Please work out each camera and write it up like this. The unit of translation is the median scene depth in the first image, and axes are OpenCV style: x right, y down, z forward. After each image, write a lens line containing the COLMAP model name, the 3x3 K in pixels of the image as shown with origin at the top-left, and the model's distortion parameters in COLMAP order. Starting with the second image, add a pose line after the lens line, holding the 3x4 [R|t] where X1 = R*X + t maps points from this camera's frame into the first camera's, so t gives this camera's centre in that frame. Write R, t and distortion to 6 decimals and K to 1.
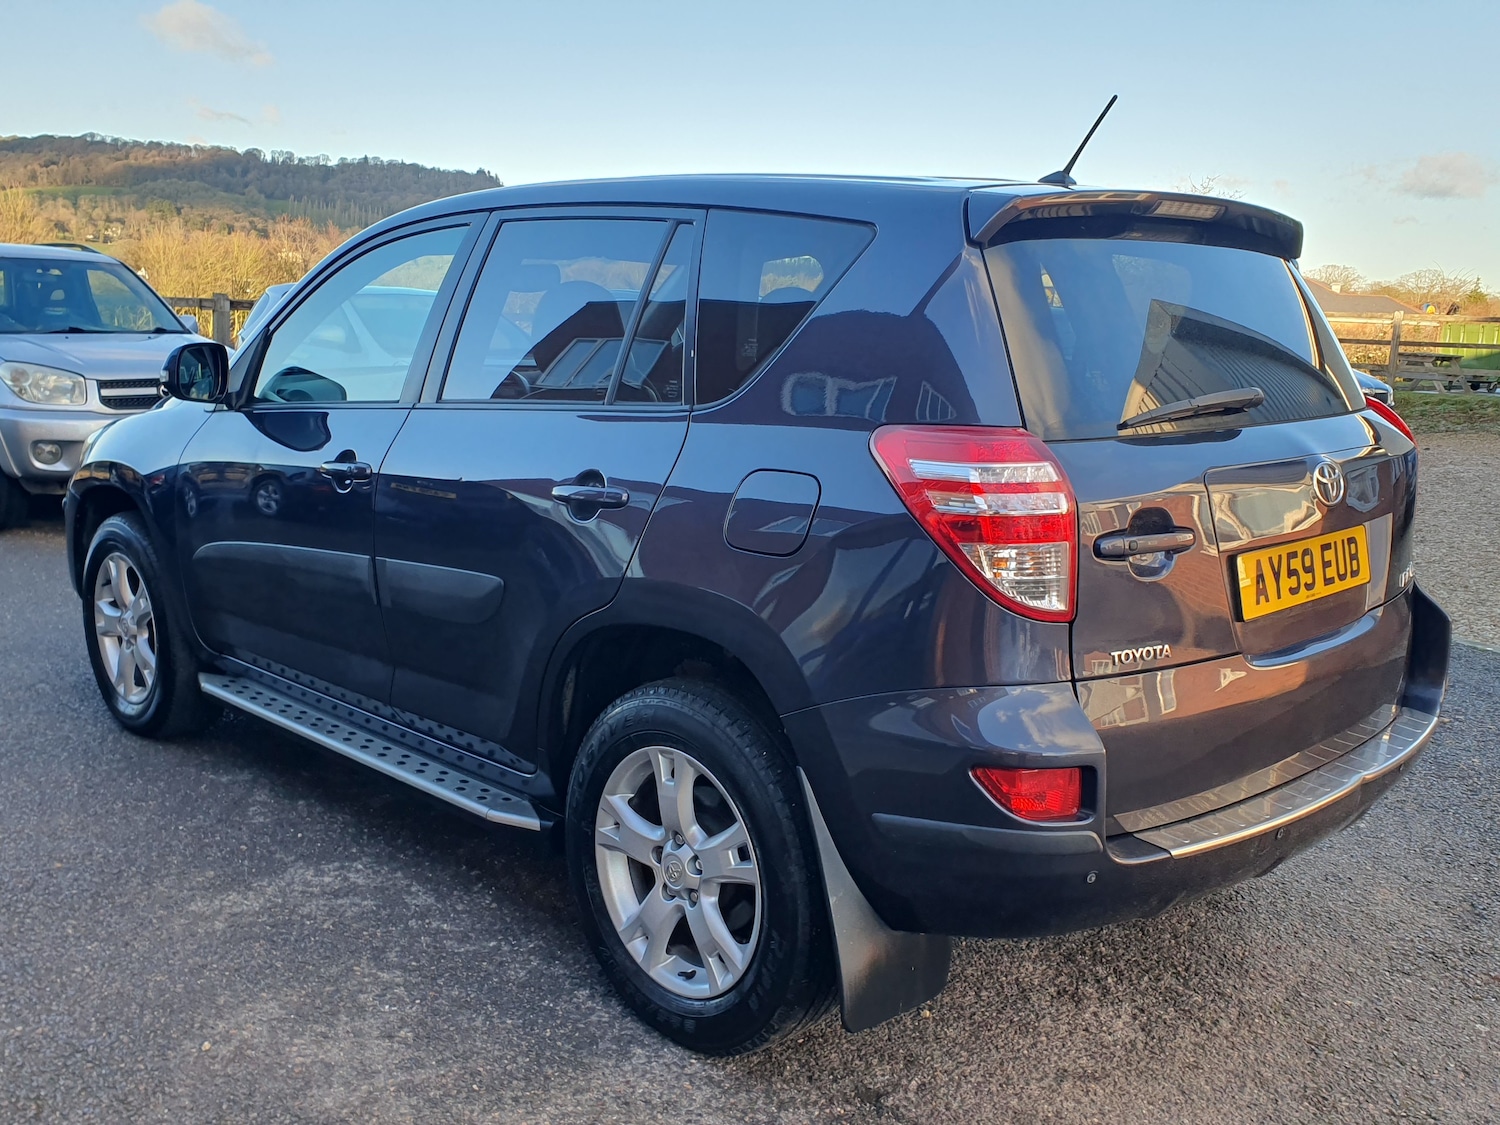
lens RADIAL K [[1449.8, 0, 763.7], [0, 1449.8, 569.2], [0, 0, 1]] dist [0.109747, -0.275812]
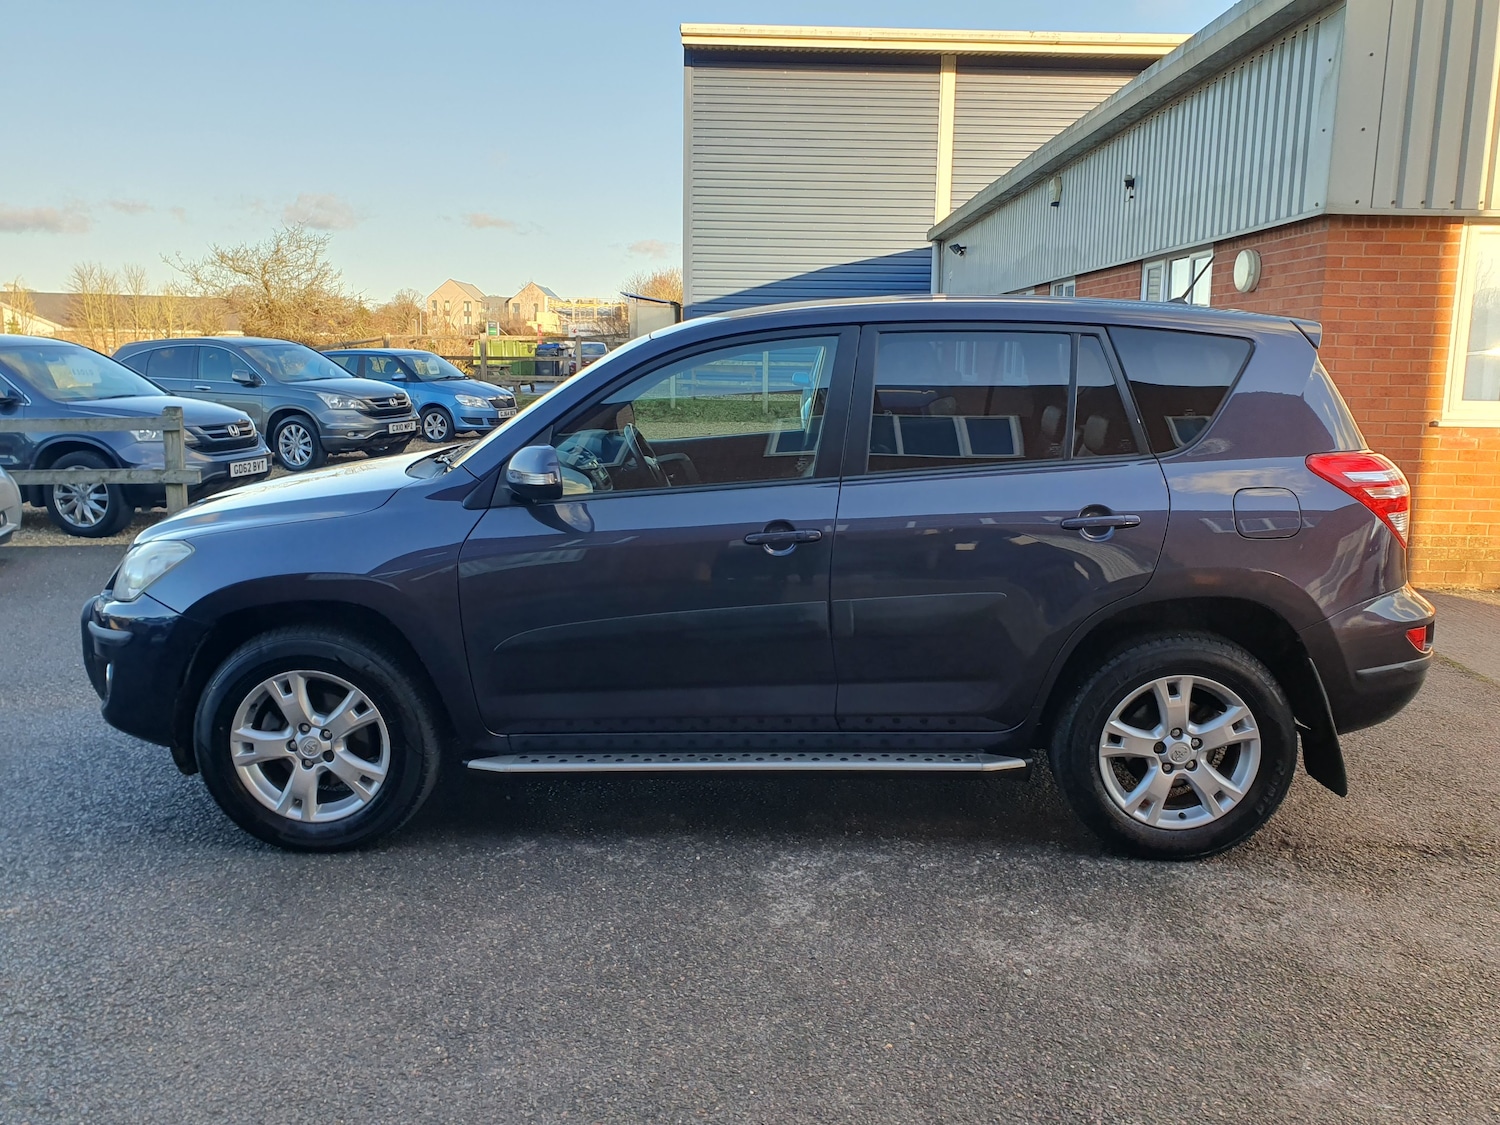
lens RADIAL K [[1231.6, 0, 766.7], [0, 1231.6, 560.4], [0, 0, 1]] dist [0.030688, -0.010333]
pose [[0.709484, -0.155815, 0.687281, -1.248593], [0.145335, 0.986637, 0.073653, -0.157498], [-0.689573, 0.047630, 0.722648, 0.334492]]
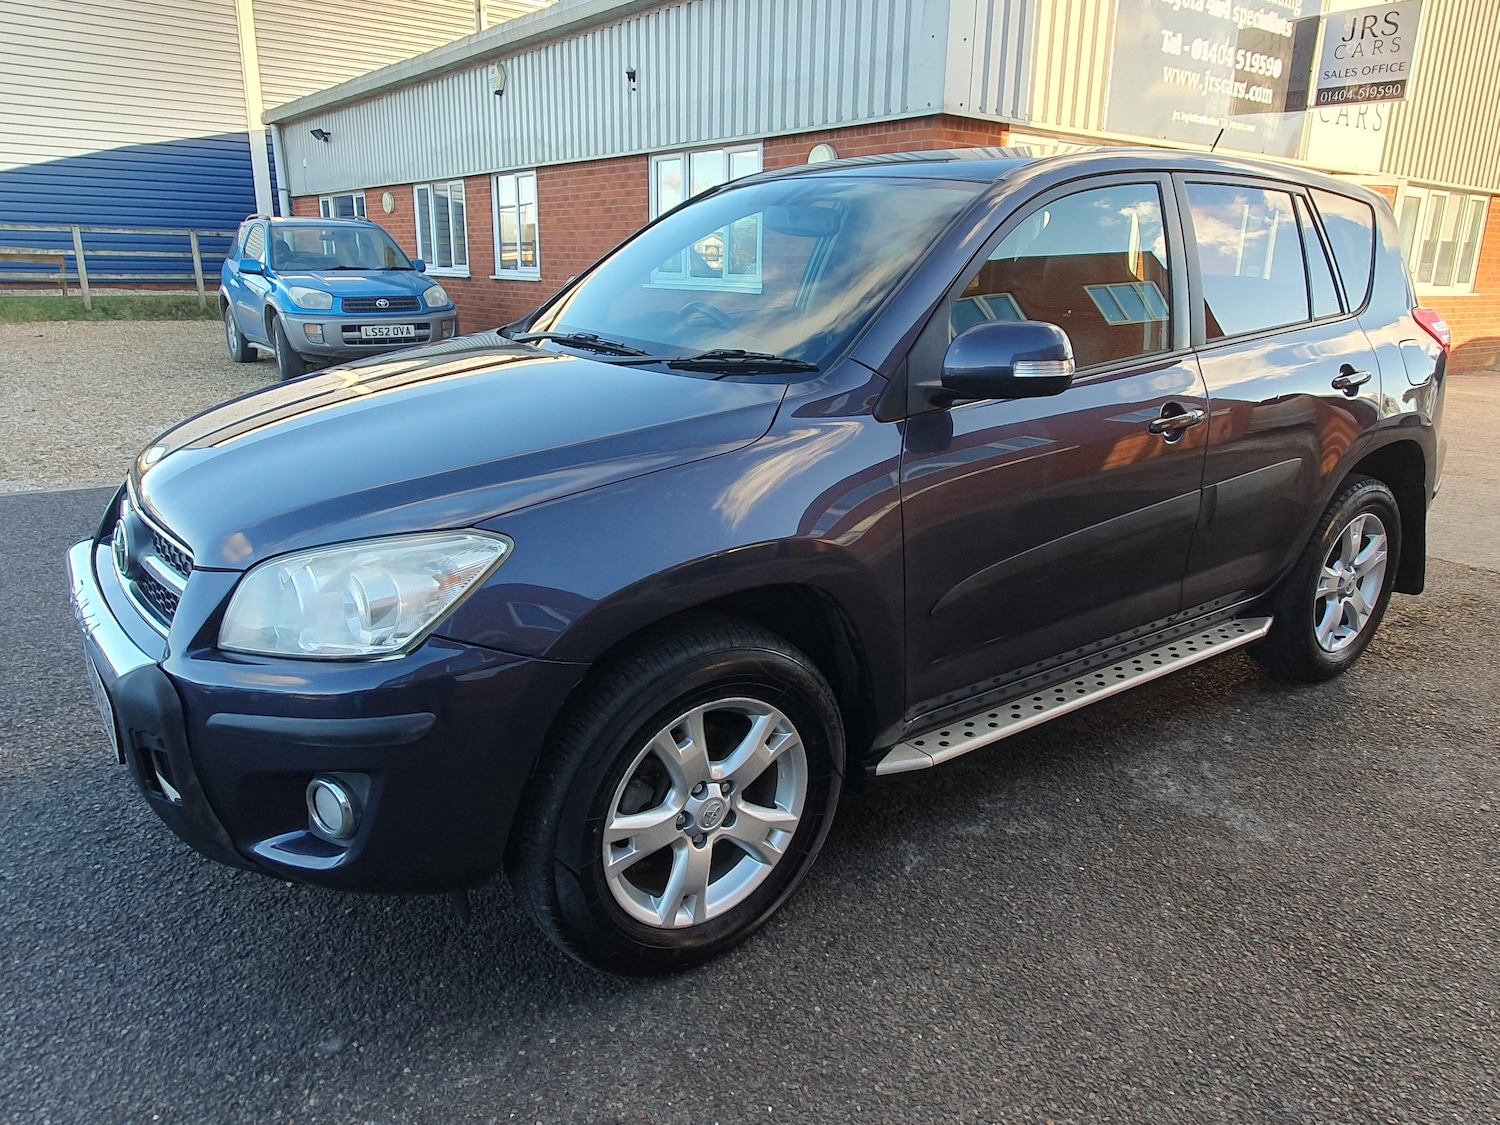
lens RADIAL K [[1046.0, 0, 750.0], [0, 1046.0, 562.5], [0, 0, 1]] dist [0.022272, 0.002584]
pose [[0.145202, -0.317931, 0.936929, -1.342576], [0.167909, 0.941147, 0.293340, -0.309454], [-0.975050, 0.114725, 0.190040, 1.454464]]
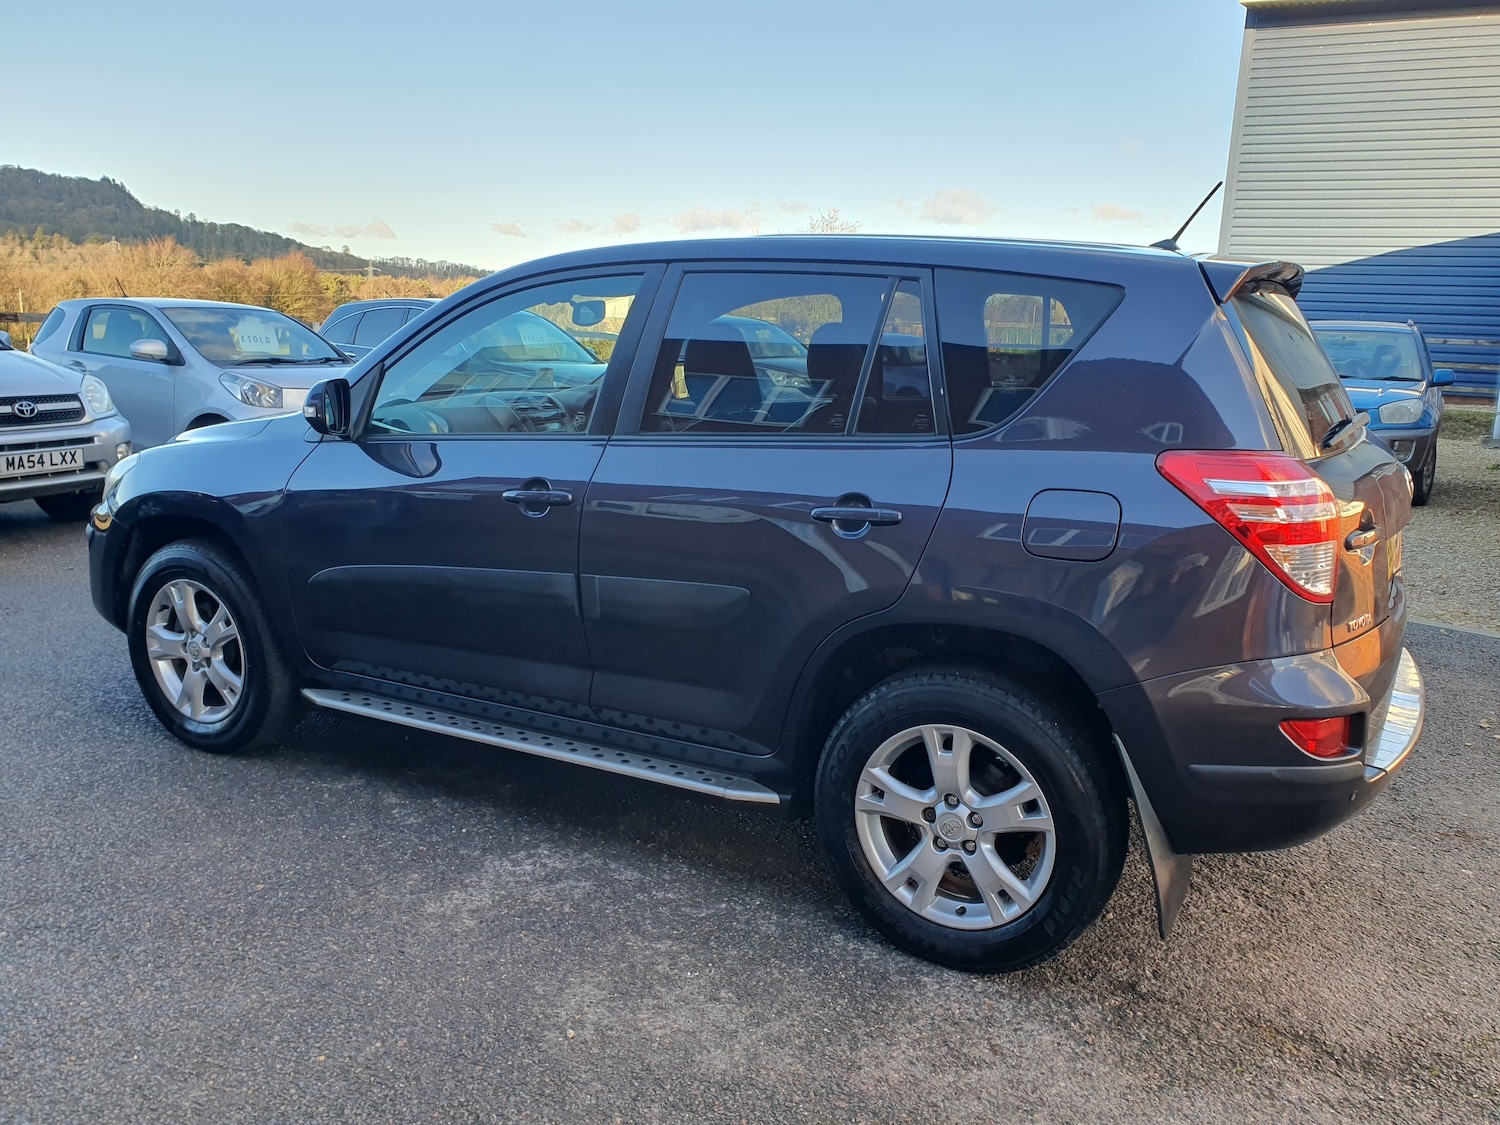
lens RADIAL K [[1231.6, 0, 766.7], [0, 1231.6, 560.4], [0, 0, 1]] dist [0.030688, -0.010333]
pose [[0.958534, -0.057427, 0.279131, -0.473922], [0.050978, 0.998240, 0.030314, -0.048961], [-0.280381, -0.014827, 0.959774, 0.074024]]
